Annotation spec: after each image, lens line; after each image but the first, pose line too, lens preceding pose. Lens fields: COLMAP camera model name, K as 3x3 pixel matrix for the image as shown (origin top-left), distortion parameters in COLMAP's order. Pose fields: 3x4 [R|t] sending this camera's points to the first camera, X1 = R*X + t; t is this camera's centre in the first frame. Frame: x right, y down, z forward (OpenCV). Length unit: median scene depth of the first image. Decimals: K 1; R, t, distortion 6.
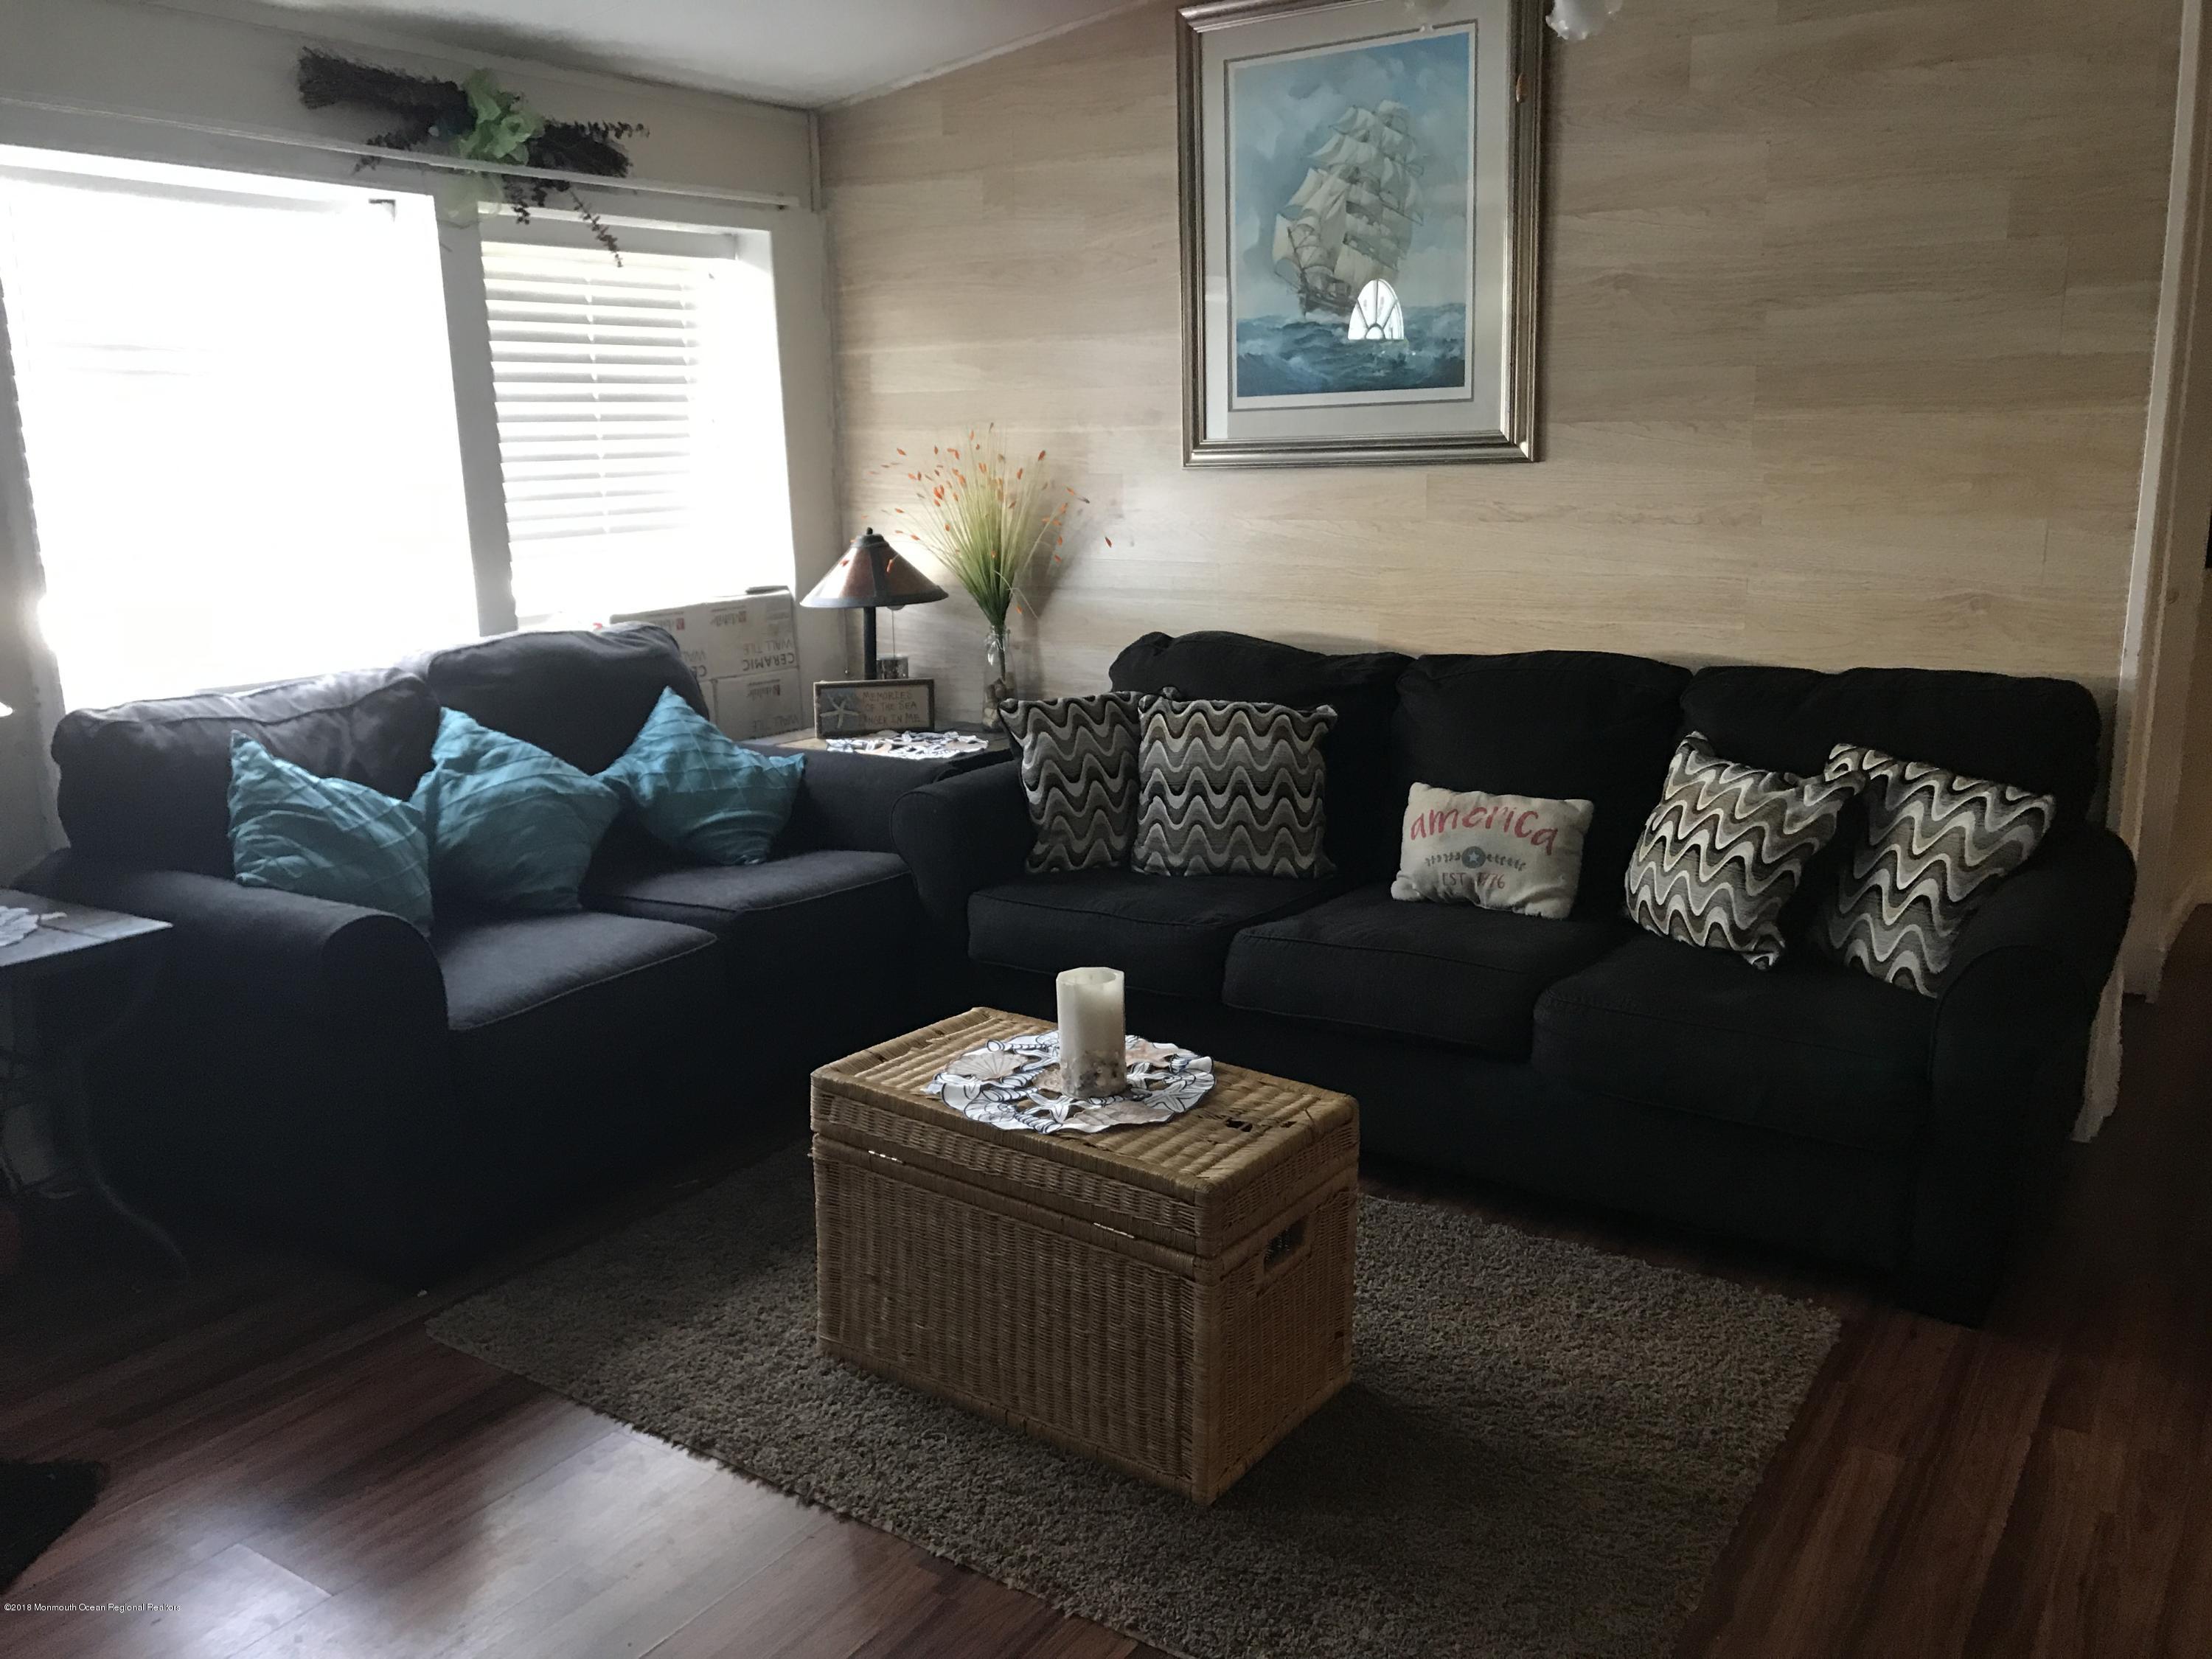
lens RADIAL K [[1792.0, 0, 1106.0], [0, 1792.0, 829.5], [0, 0, 1]] dist [-0.004647, 0.001820]
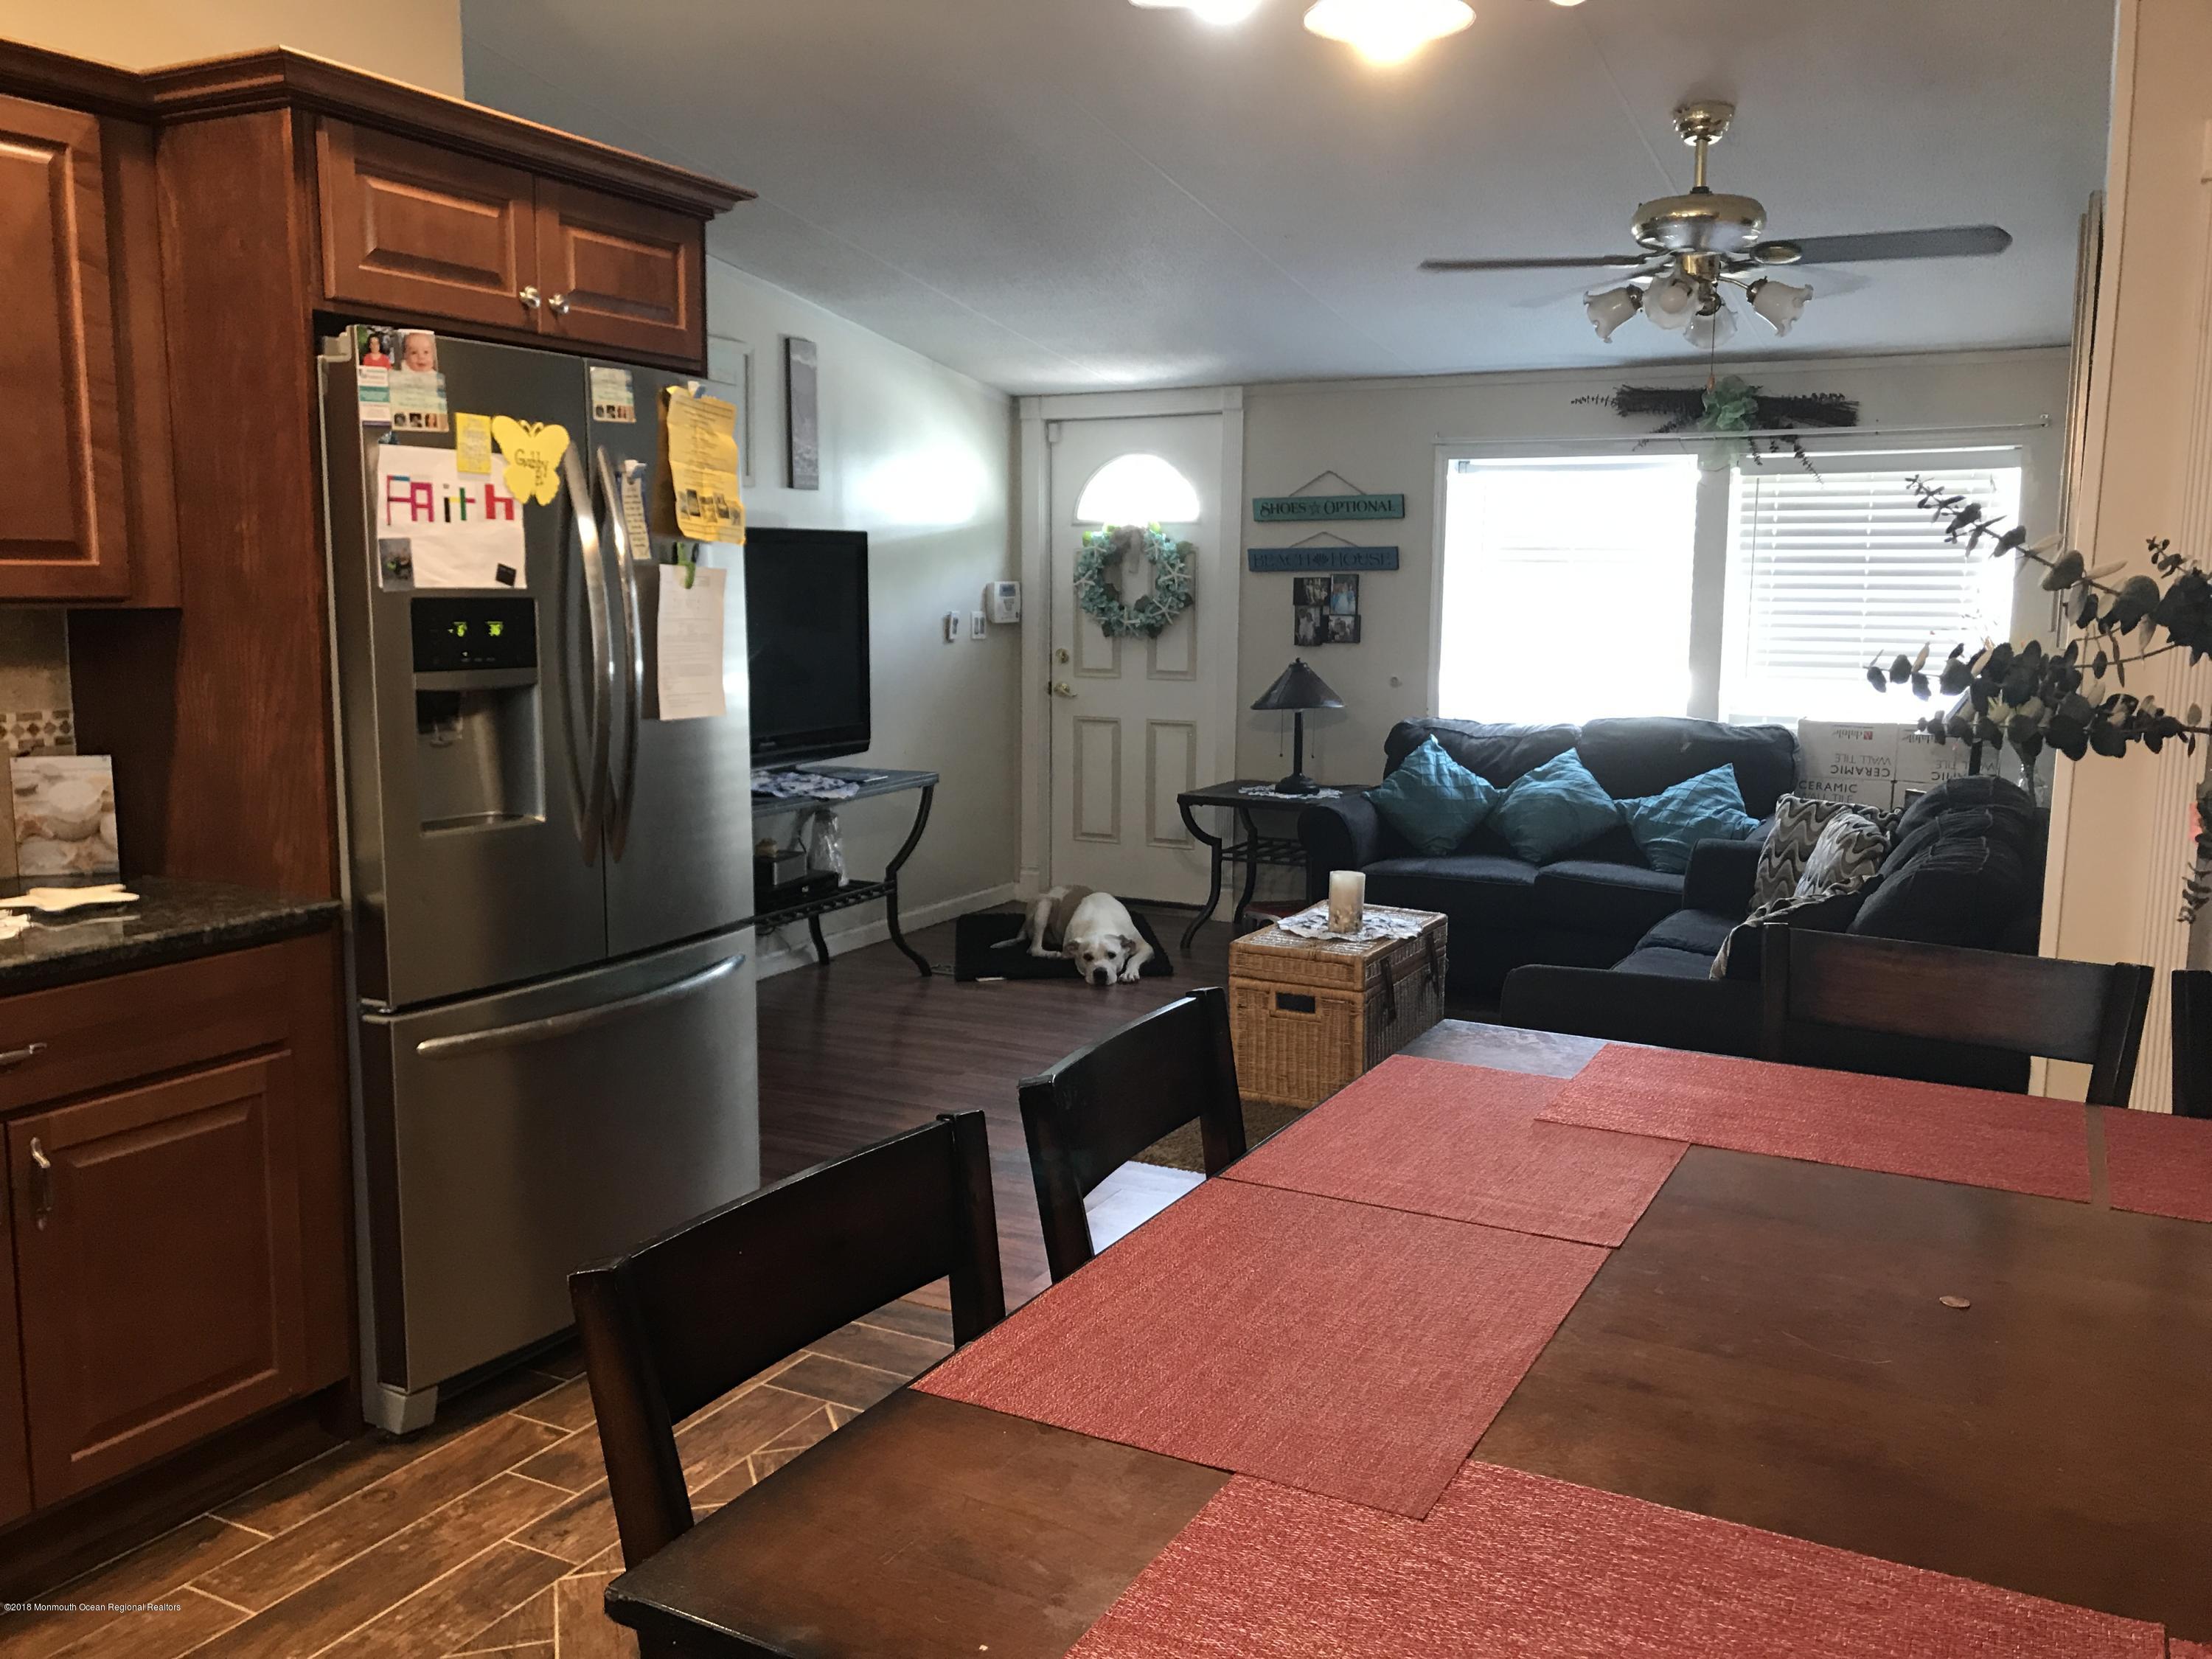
lens RADIAL K [[1825.7, 0, 1106.0], [0, 1825.7, 829.5], [0, 0, 1]] dist [0.019475, 0.003851]
pose [[0.103279, 0.165801, -0.980736, 1.360964], [-0.225870, 0.964159, 0.139212, -0.135465], [0.968667, 0.207141, 0.137027, 0.315353]]
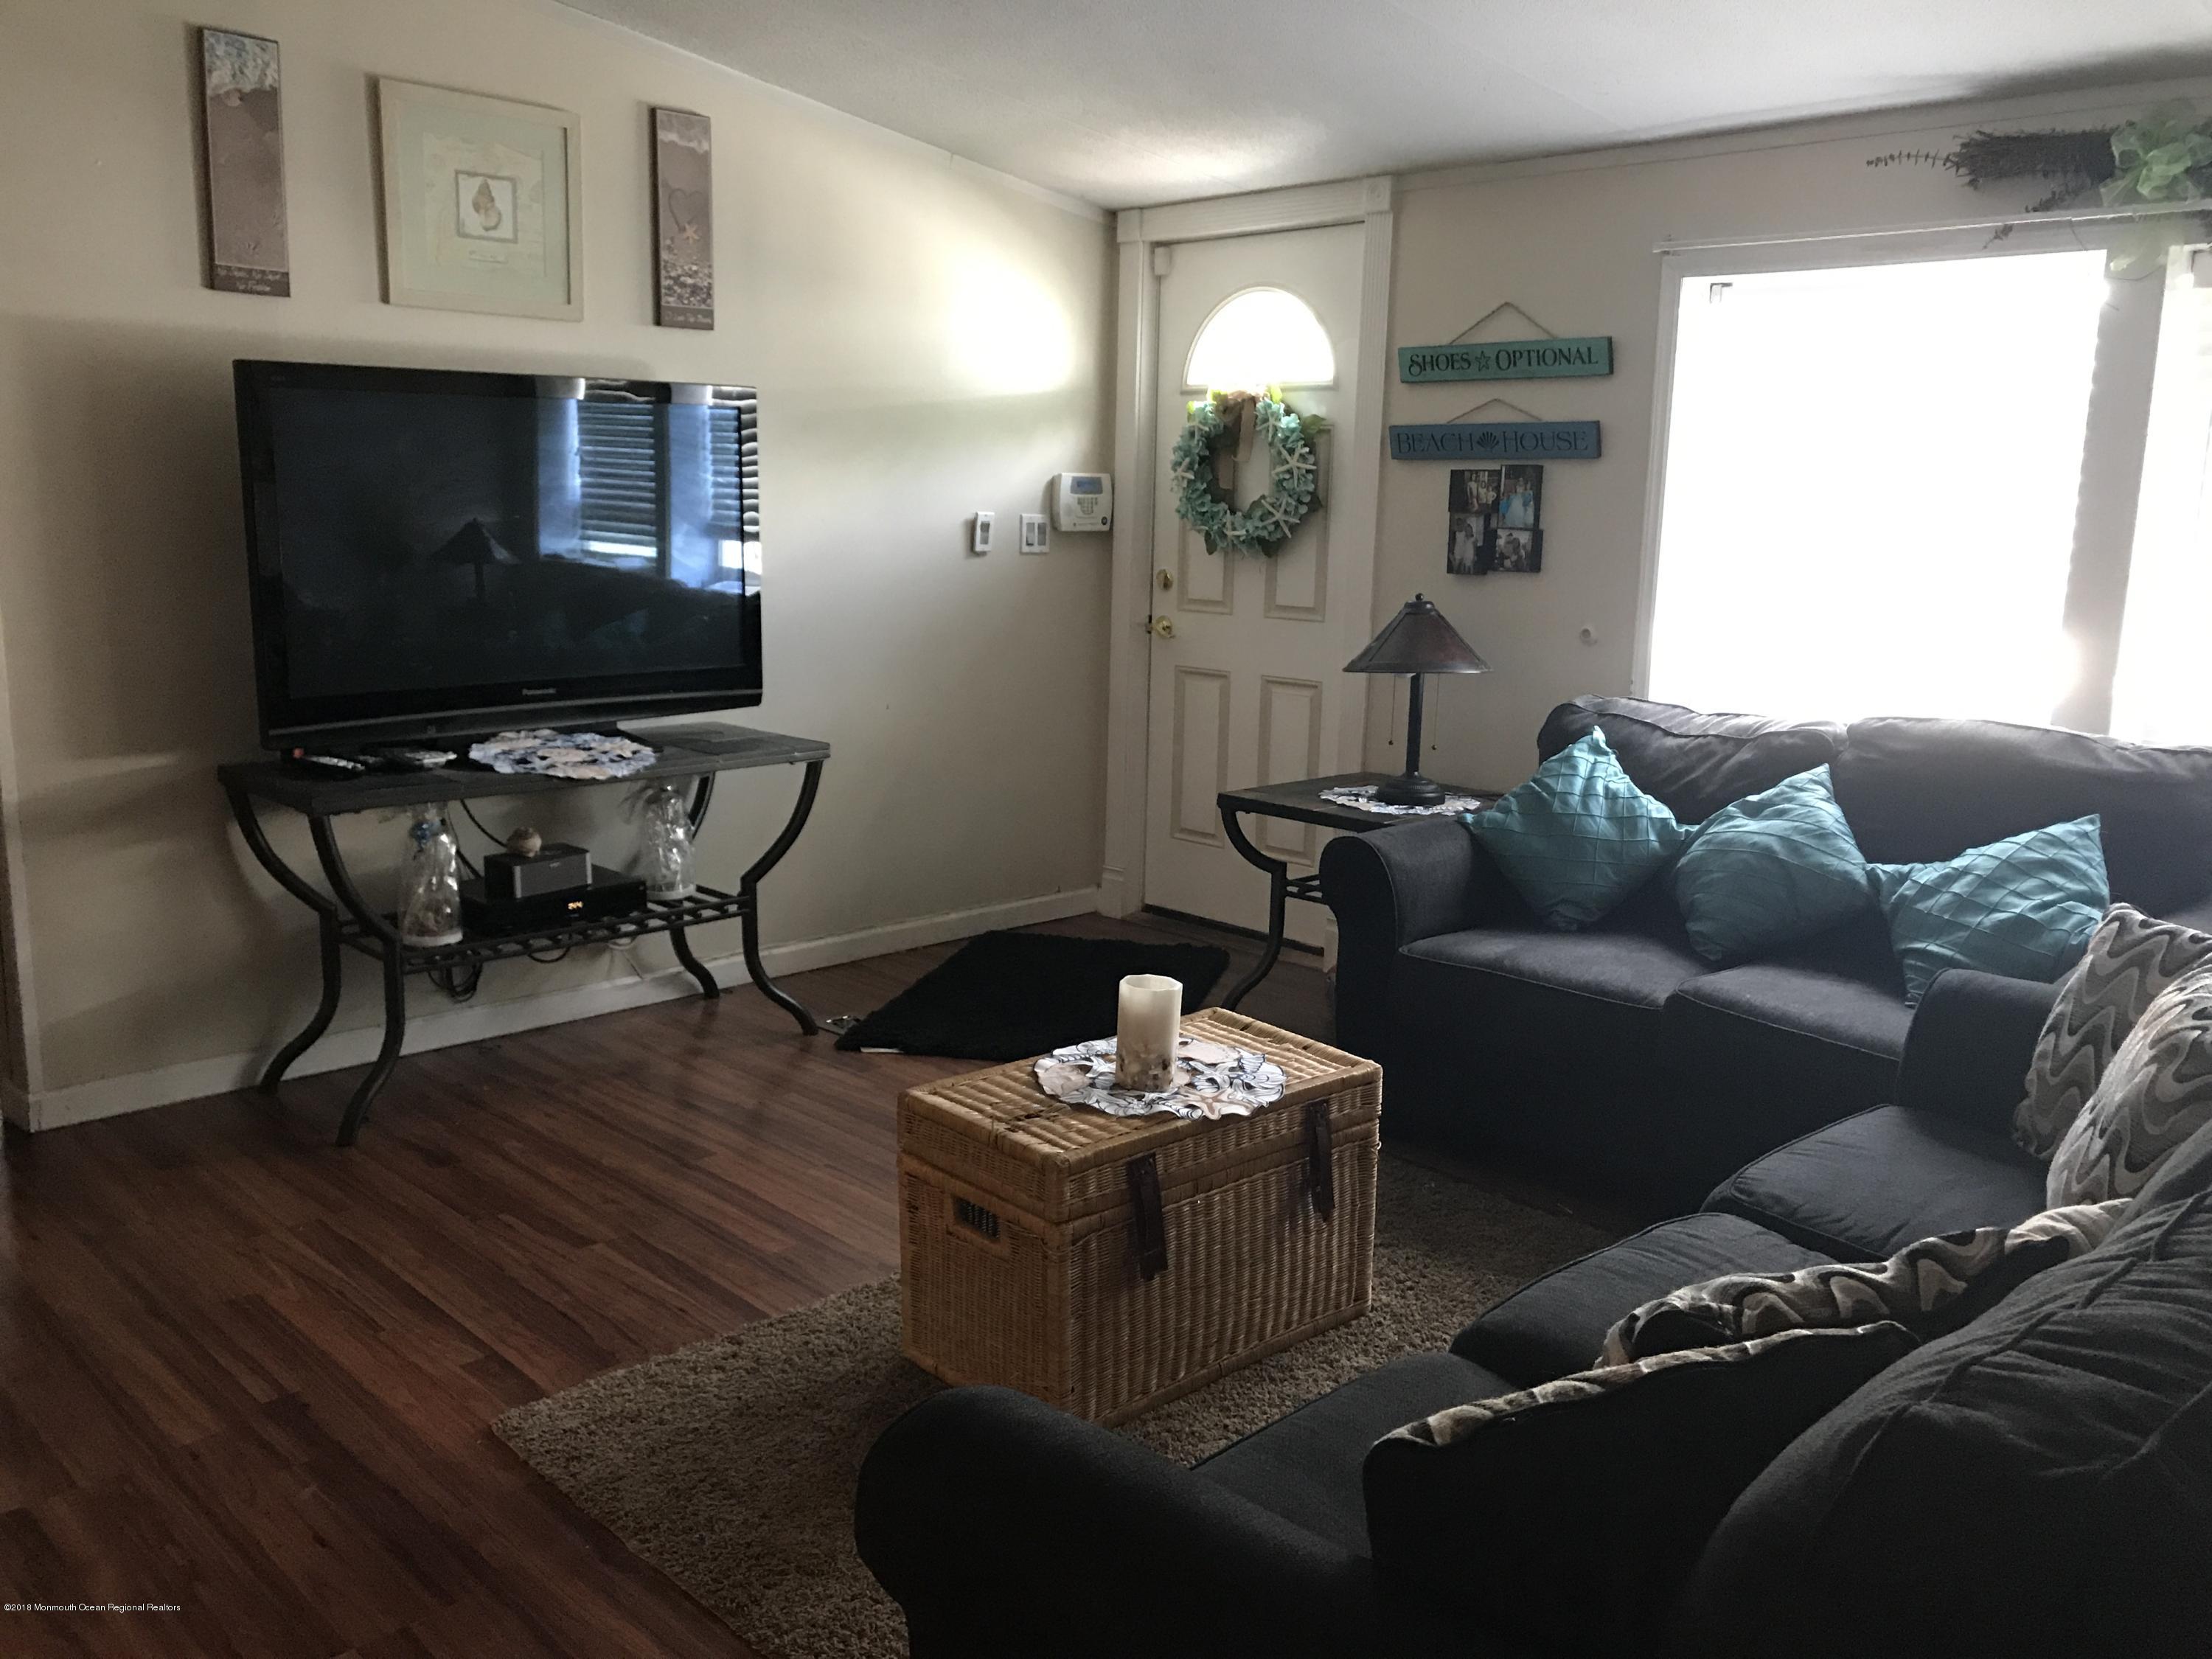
lens RADIAL K [[1847.5, 0, 1106.0], [0, 1847.5, 829.5], [0, 0, 1]] dist [-0.006316, 0.010592]
pose [[-0.210532, 0.201840, -0.956523, 0.741979], [-0.229598, 0.940876, 0.249073, -0.199295], [0.950243, 0.272053, -0.151742, 0.766219]]
